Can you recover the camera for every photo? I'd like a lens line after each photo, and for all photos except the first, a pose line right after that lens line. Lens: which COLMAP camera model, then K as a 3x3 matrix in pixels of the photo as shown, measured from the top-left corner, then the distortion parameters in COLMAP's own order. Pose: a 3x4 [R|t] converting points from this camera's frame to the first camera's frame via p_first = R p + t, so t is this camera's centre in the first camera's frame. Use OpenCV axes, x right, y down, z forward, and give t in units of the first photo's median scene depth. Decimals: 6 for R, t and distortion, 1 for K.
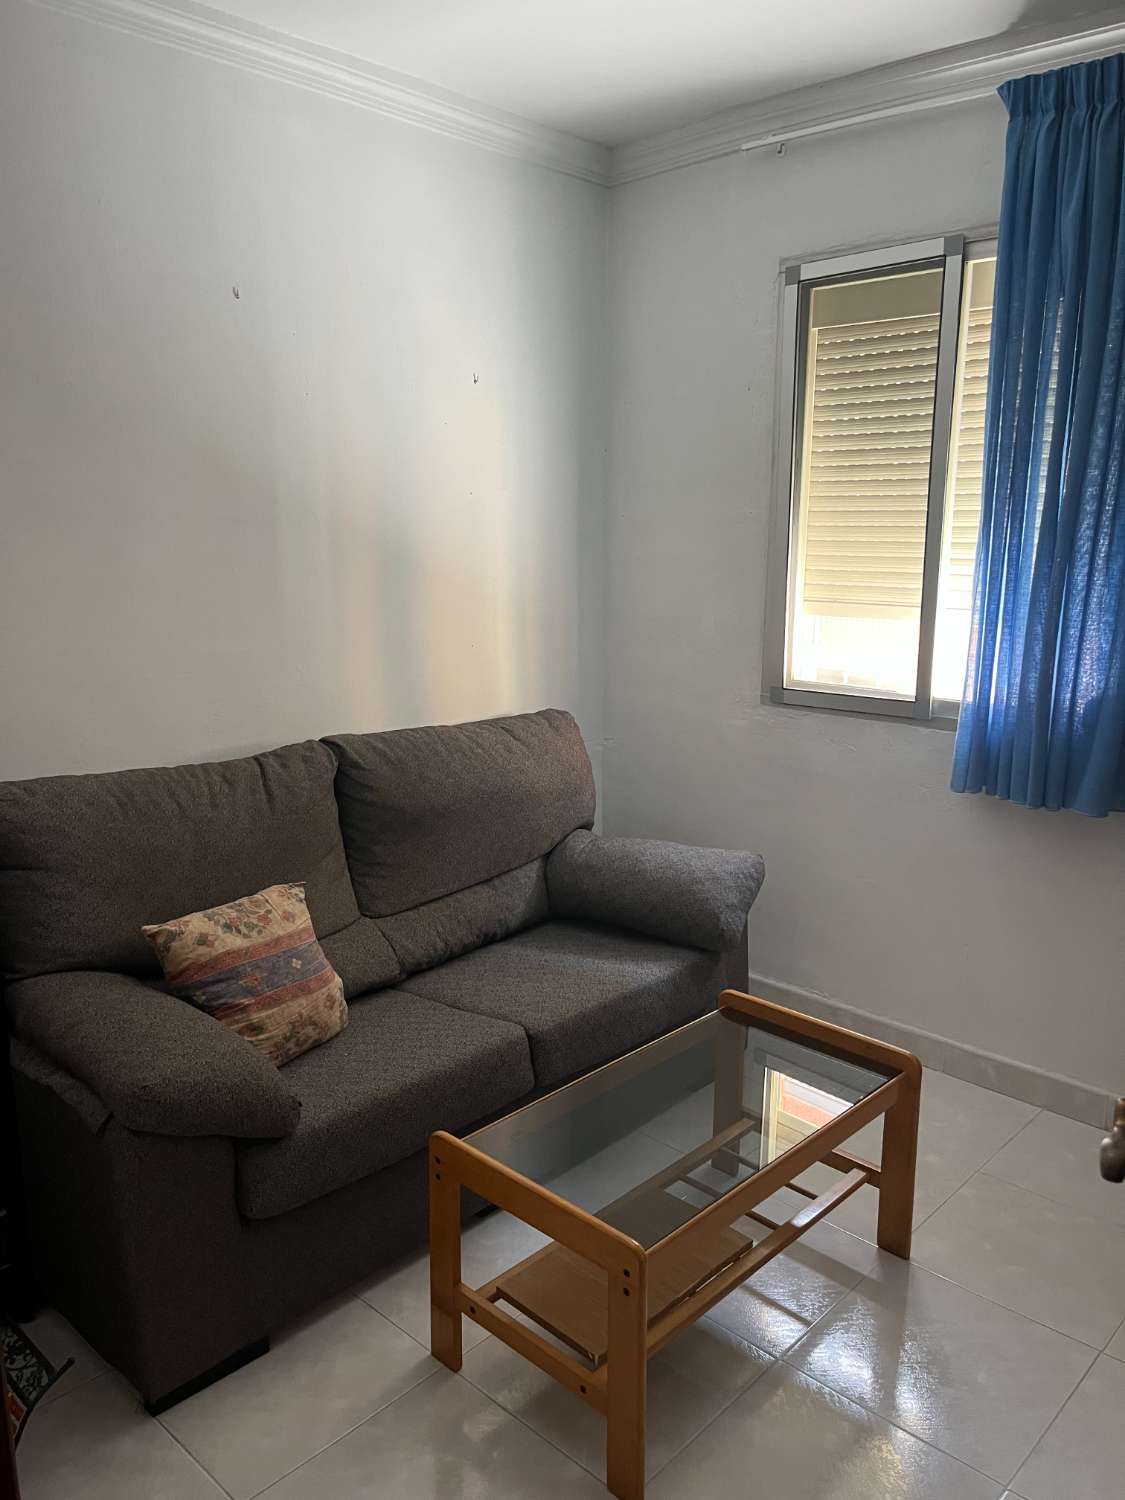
lens RADIAL K [[1138.7, 0, 566.5], [0, 1138.7, 762.8], [0, 0, 1]] dist [0.082459, -0.106853]
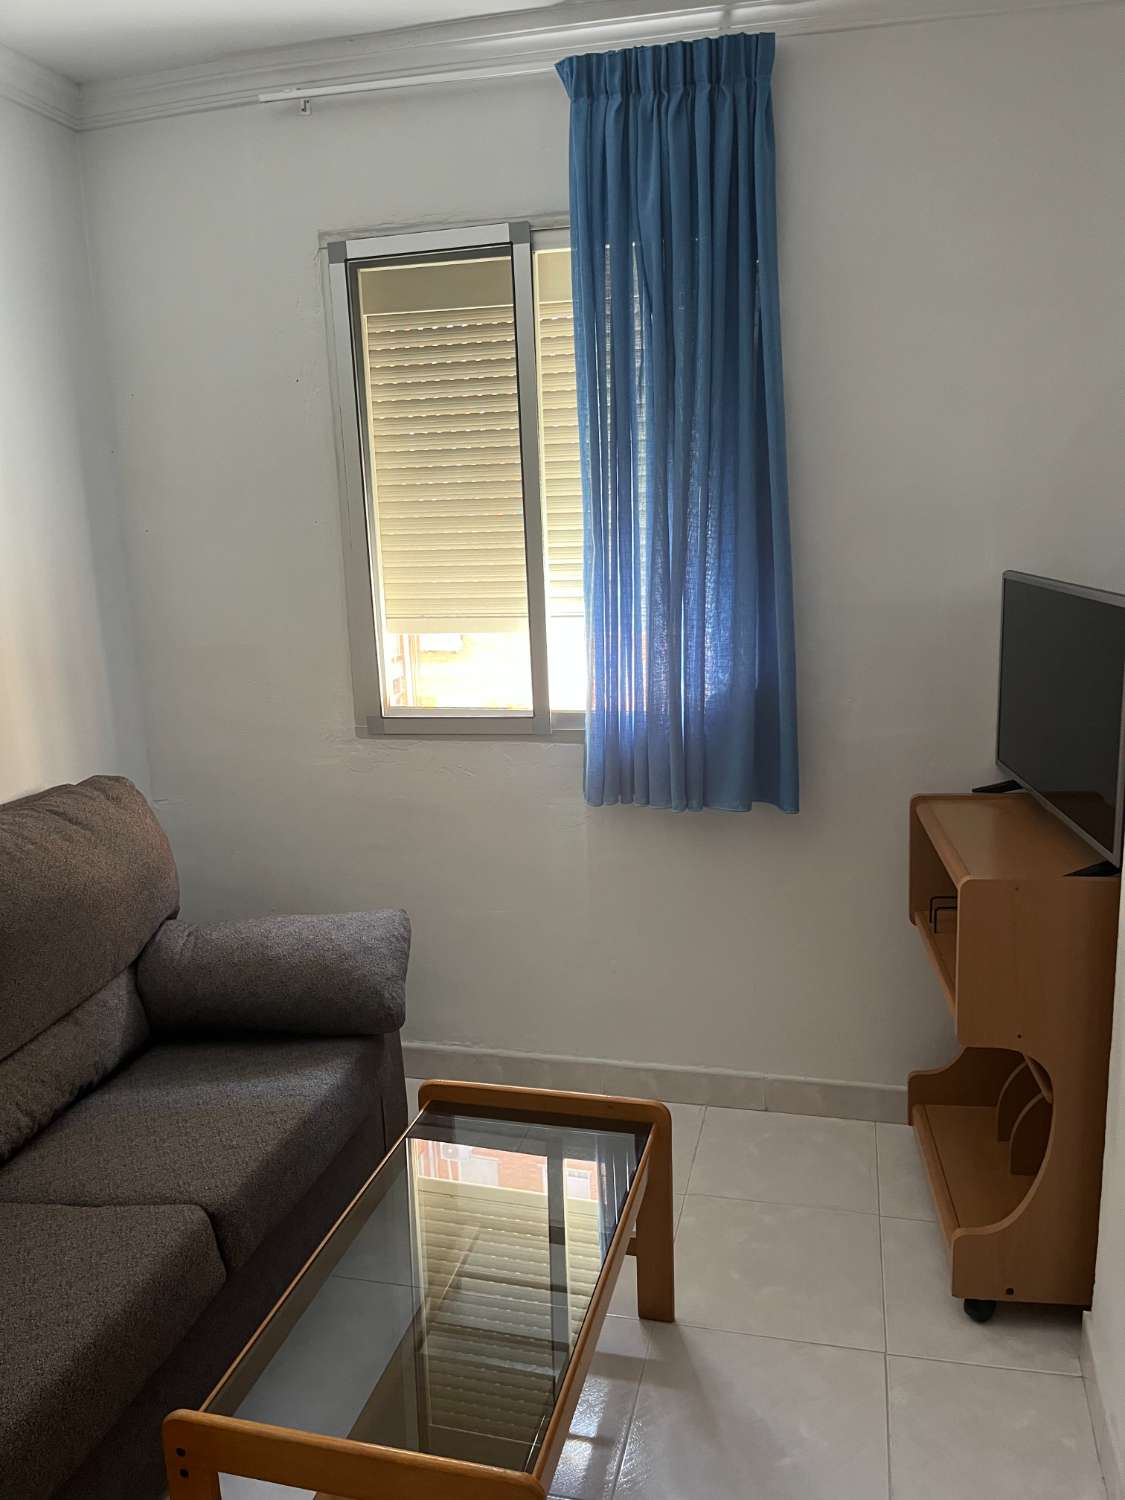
lens RADIAL K [[1159.5, 0, 595.6], [0, 1159.5, 756.1], [0, 0, 1]] dist [0.078909, -0.100655]
pose [[0.870406, -0.130894, 0.474615, -0.112732], [0.137599, 0.990270, 0.020760, -0.035315], [-0.472715, 0.047237, 0.879948, 0.143257]]
